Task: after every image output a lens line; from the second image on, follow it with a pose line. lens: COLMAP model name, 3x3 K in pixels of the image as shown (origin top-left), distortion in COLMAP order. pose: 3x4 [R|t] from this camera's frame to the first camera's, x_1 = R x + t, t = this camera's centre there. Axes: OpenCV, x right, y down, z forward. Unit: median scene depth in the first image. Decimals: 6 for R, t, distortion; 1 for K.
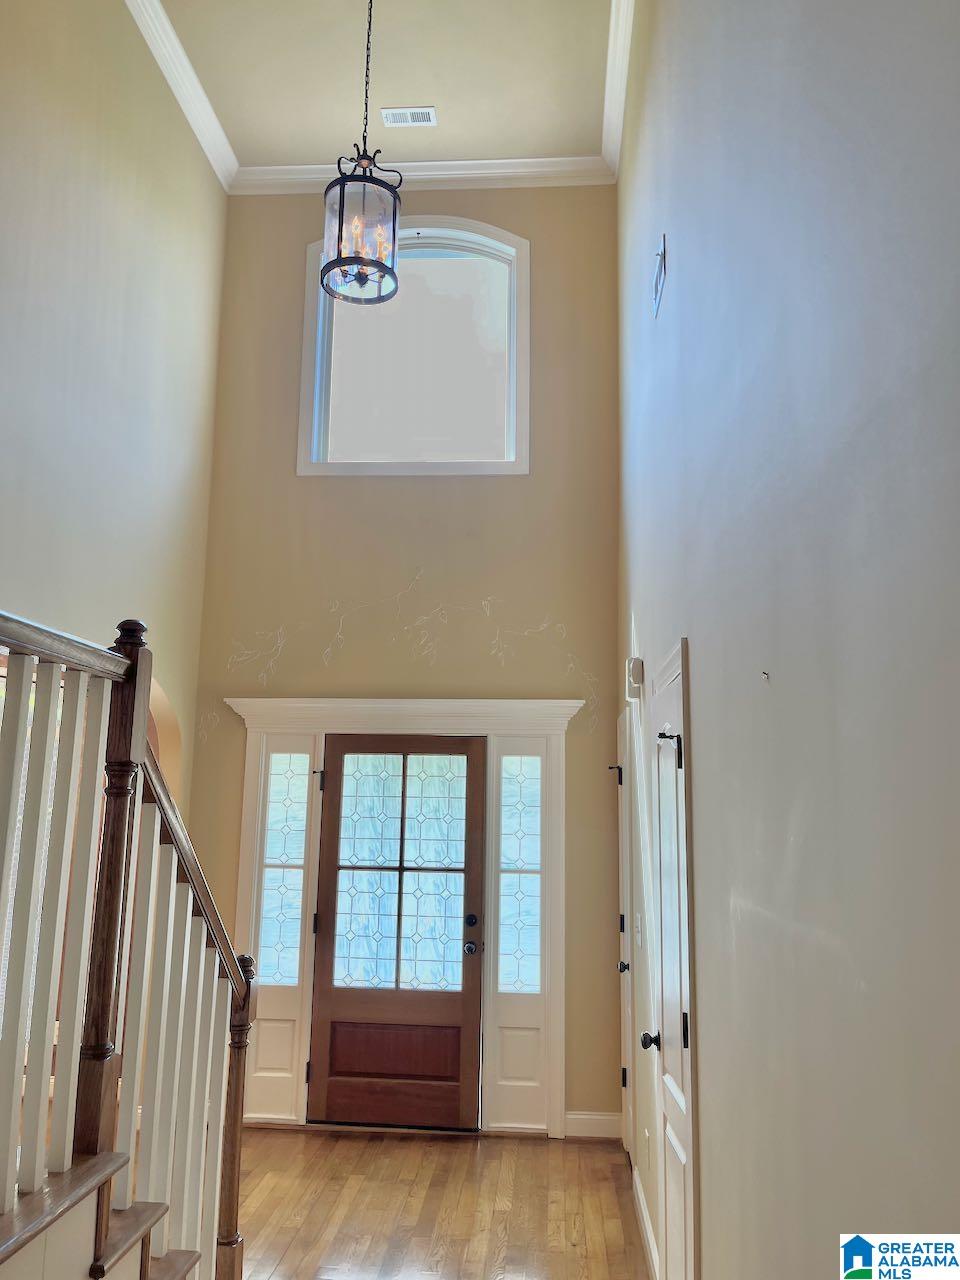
lens RADIAL K [[969.3, 0, 484.6], [0, 969.3, 650.8], [0, 0, 1]] dist [0.040334, -0.022180]
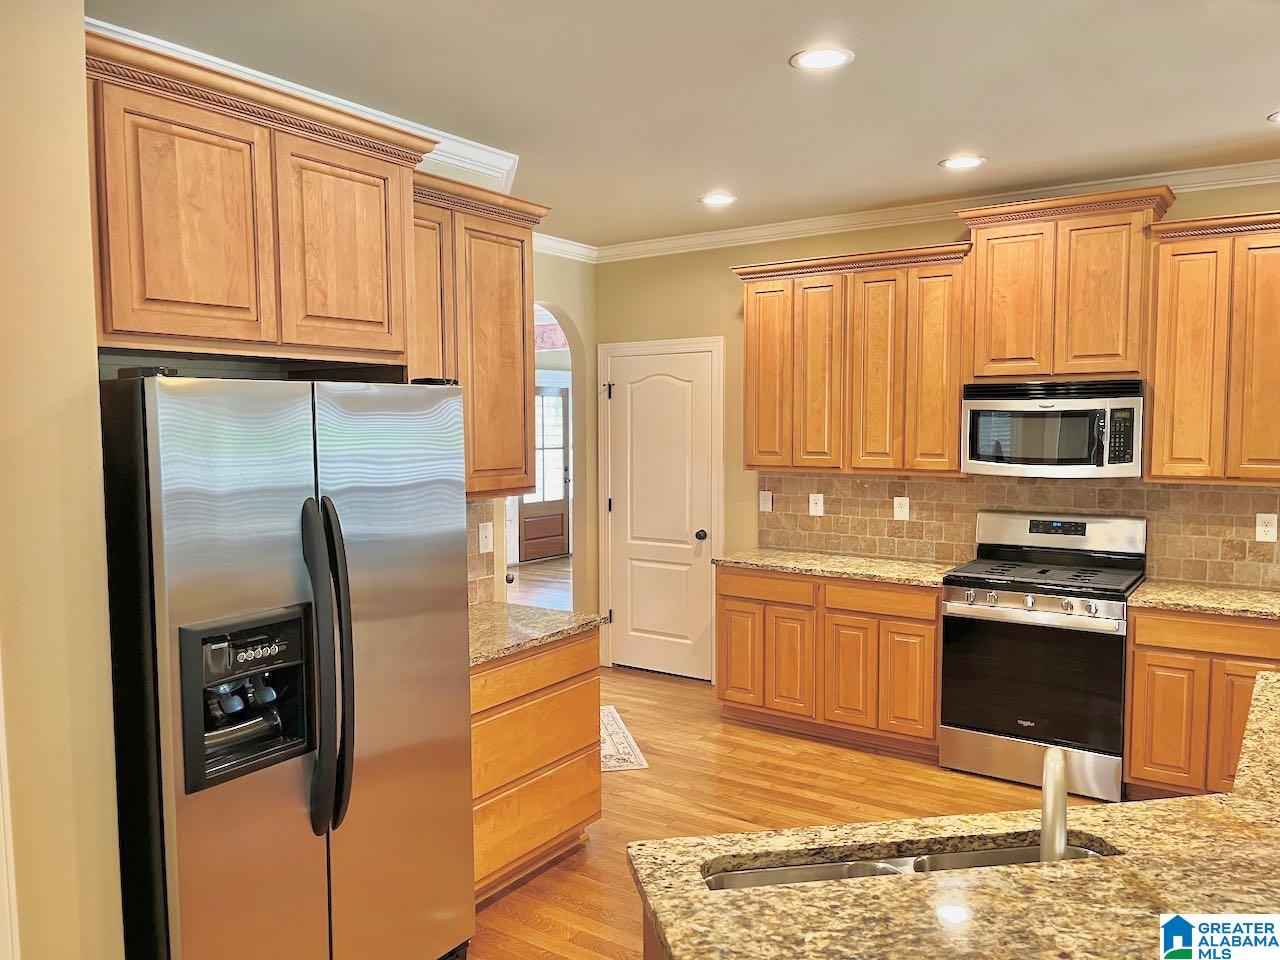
lens RADIAL K [[969.3, 0, 640.6], [0, 969.3, 485.7], [0, 0, 1]] dist [0.040334, -0.022180]
pose [[0.498389, -0.079349, 0.863315, -1.800560], [-0.135815, 0.976362, 0.168144, -0.077434], [-0.856249, -0.201052, 0.475831, -0.193843]]
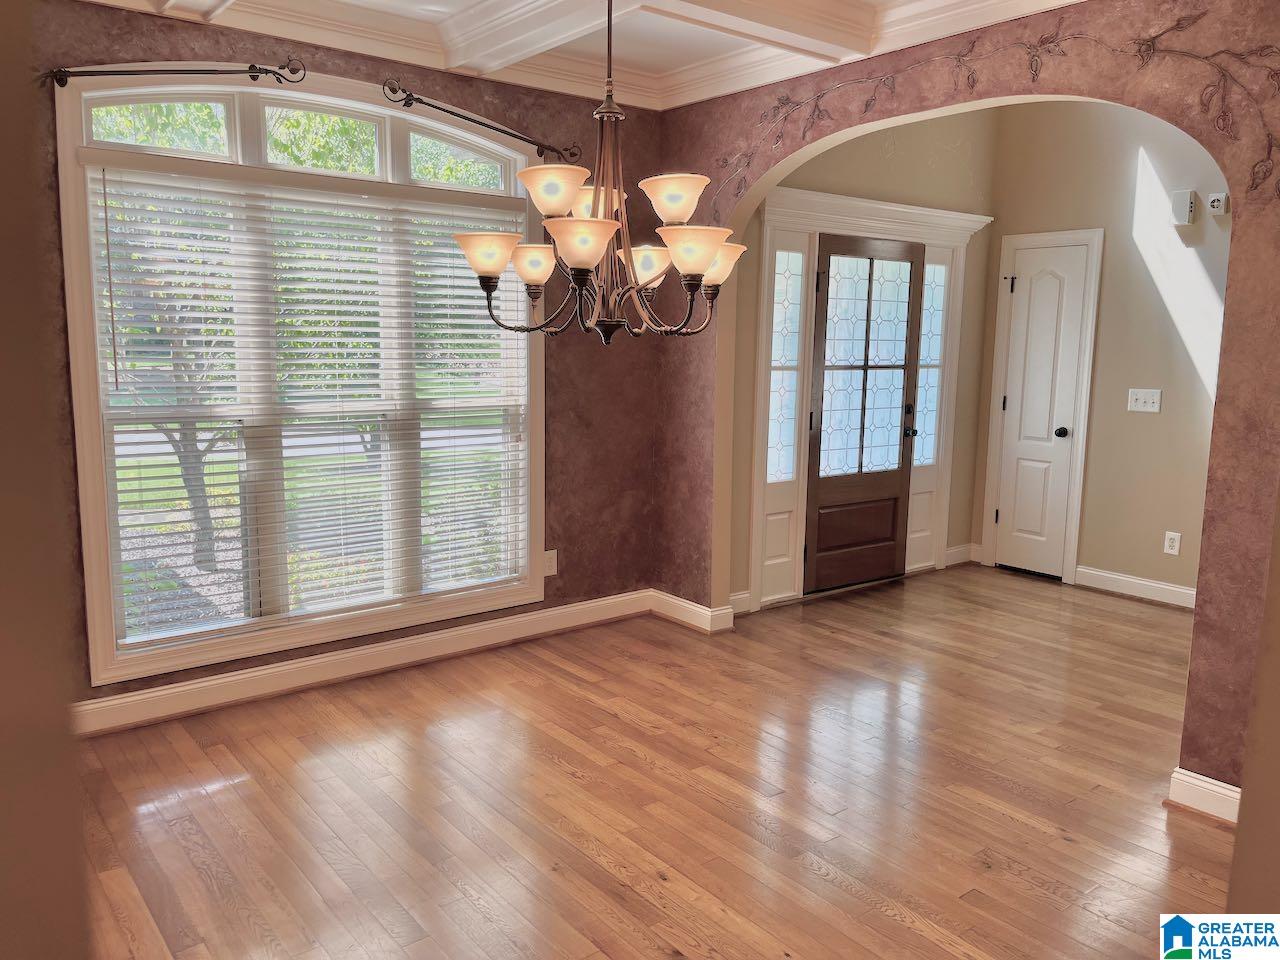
lens RADIAL K [[969.3, 0, 640.0], [0, 969.3, 482.3], [0, 0, 1]] dist [0.040334, -0.022180]
pose [[0.739067, -0.106059, 0.665231, -0.998510], [-0.118761, 0.951545, 0.283650, 0.070732], [-0.663081, -0.288640, 0.690660, 0.389128]]
